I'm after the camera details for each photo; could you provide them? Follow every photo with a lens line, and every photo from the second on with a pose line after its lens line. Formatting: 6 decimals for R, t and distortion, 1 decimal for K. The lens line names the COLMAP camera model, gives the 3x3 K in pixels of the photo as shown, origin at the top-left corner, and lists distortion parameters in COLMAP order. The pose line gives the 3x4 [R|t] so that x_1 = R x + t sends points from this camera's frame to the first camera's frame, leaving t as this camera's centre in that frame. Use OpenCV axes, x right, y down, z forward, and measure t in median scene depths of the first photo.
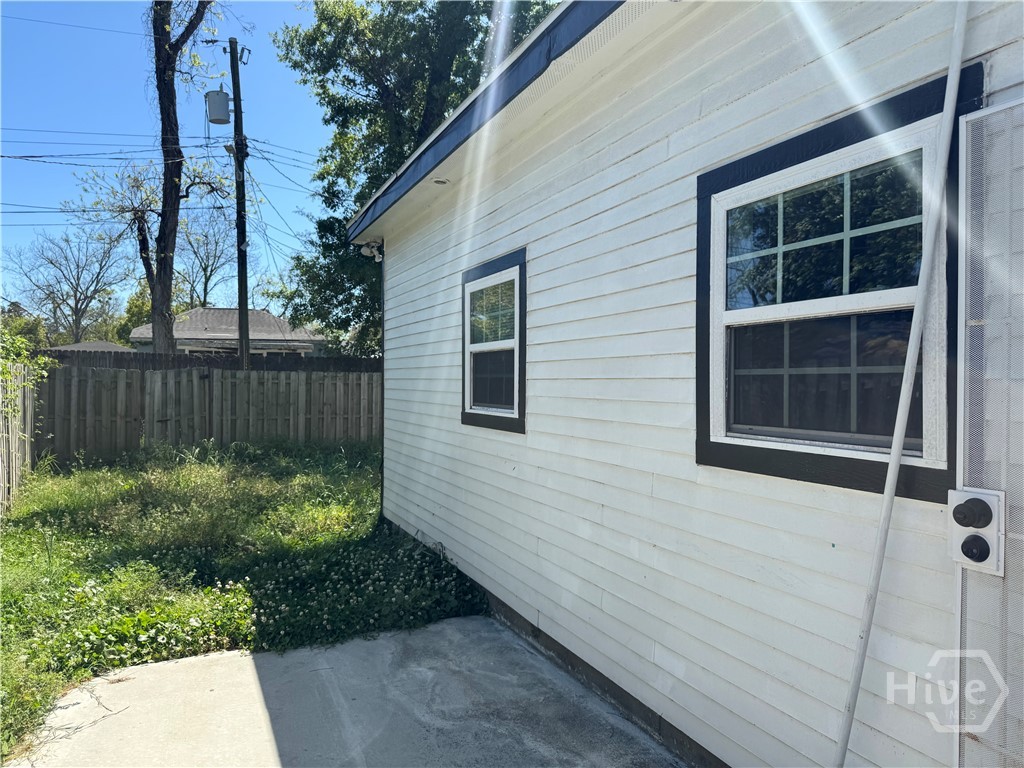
lens RADIAL K [[728.0, 0, 512.0], [0, 728.0, 384.0], [0, 0, 1]] dist [0.045874, -0.059864]
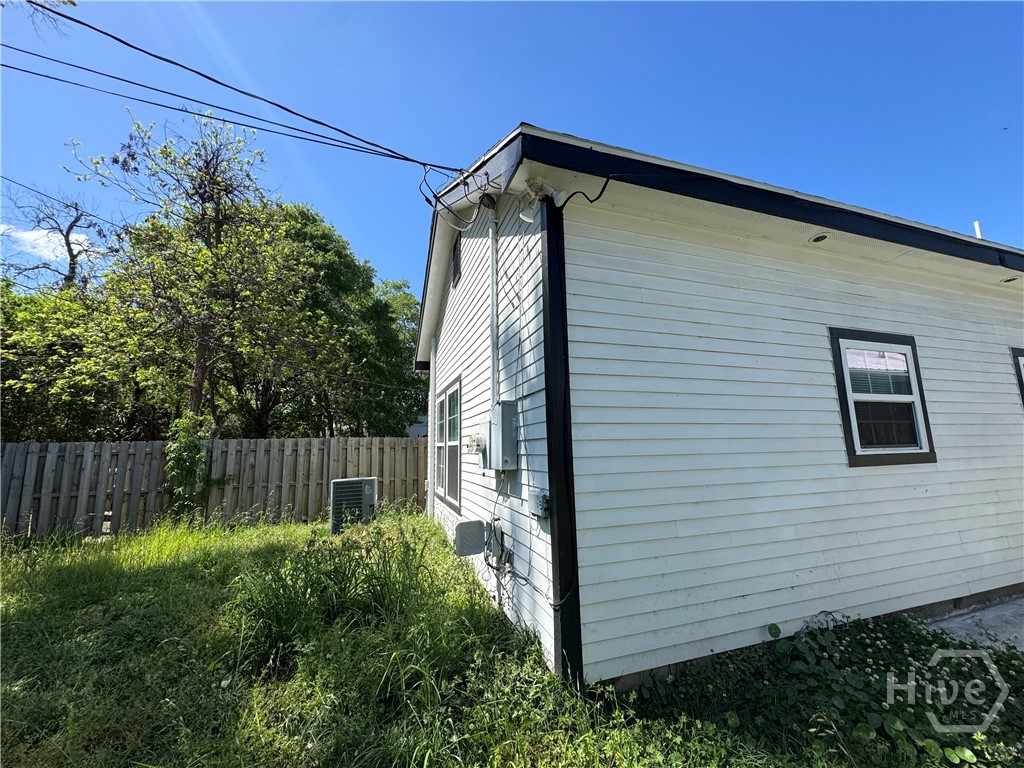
lens RADIAL K [[406.1, 0, 515.0], [0, 406.1, 384.2], [0, 0, 1]] dist [-0.003545, 0.000131]
pose [[0.075281, 0.139279, 0.987388, -0.311343], [0.024371, 0.989645, -0.141455, 0.002983], [-0.996865, 0.034713, 0.071107, 0.641000]]
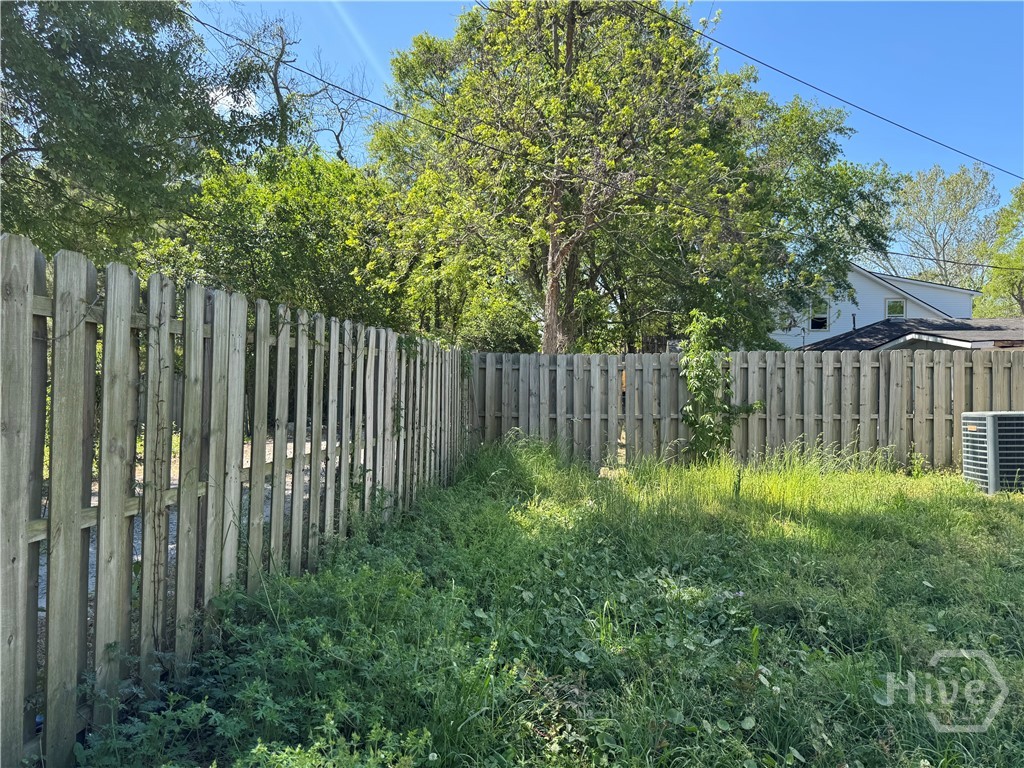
lens RADIAL K [[728.0, 0, 512.0], [0, 728.0, 384.0], [0, 0, 1]] dist [0.045874, -0.059864]
pose [[0.485972, -0.017842, 0.873792, -0.548001], [0.006650, 0.999838, 0.016718, 0.008582], [-0.873949, -0.002313, 0.486012, 0.984168]]
